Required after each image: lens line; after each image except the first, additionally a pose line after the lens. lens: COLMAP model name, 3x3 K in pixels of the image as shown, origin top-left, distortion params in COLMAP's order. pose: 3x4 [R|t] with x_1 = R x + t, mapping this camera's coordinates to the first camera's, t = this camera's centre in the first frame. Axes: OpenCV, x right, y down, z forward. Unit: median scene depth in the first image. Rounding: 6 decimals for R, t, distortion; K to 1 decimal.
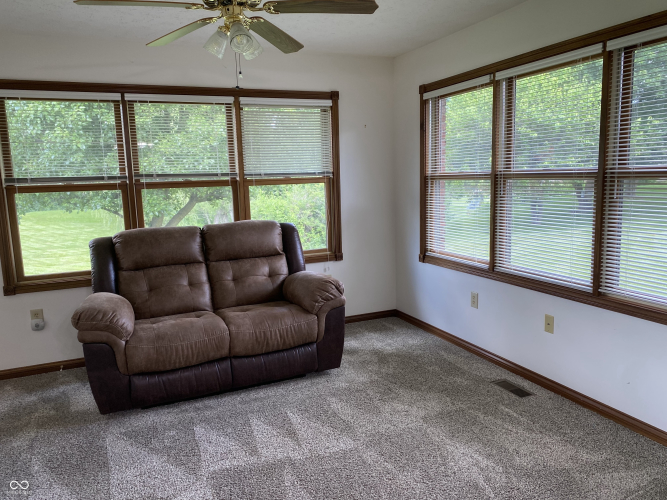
lens RADIAL K [[510.2, 0, 333.5], [0, 510.2, 250.0], [0, 0, 1]] dist [0.091888, -0.125109]
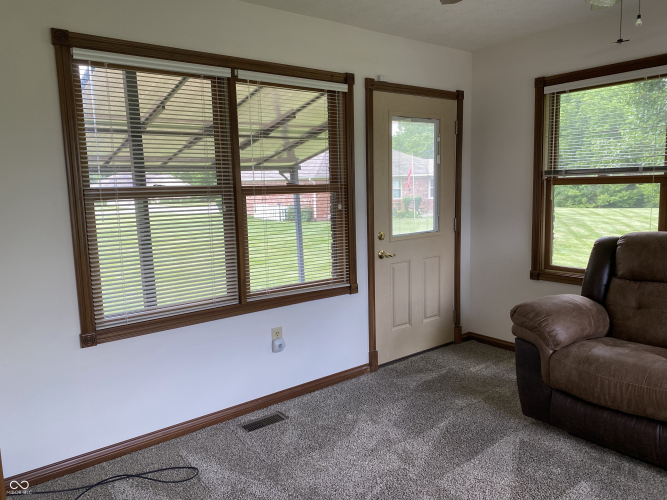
lens RADIAL K [[514.1, 0, 333.5], [0, 514.1, 250.0], [0, 0, 1]] dist [0.041918, 0.001585]
pose [[0.255022, 0.148617, -0.955446, 0.337519], [-0.121097, 0.985247, 0.120930, -0.060792], [0.959322, 0.084862, 0.269256, 0.351148]]
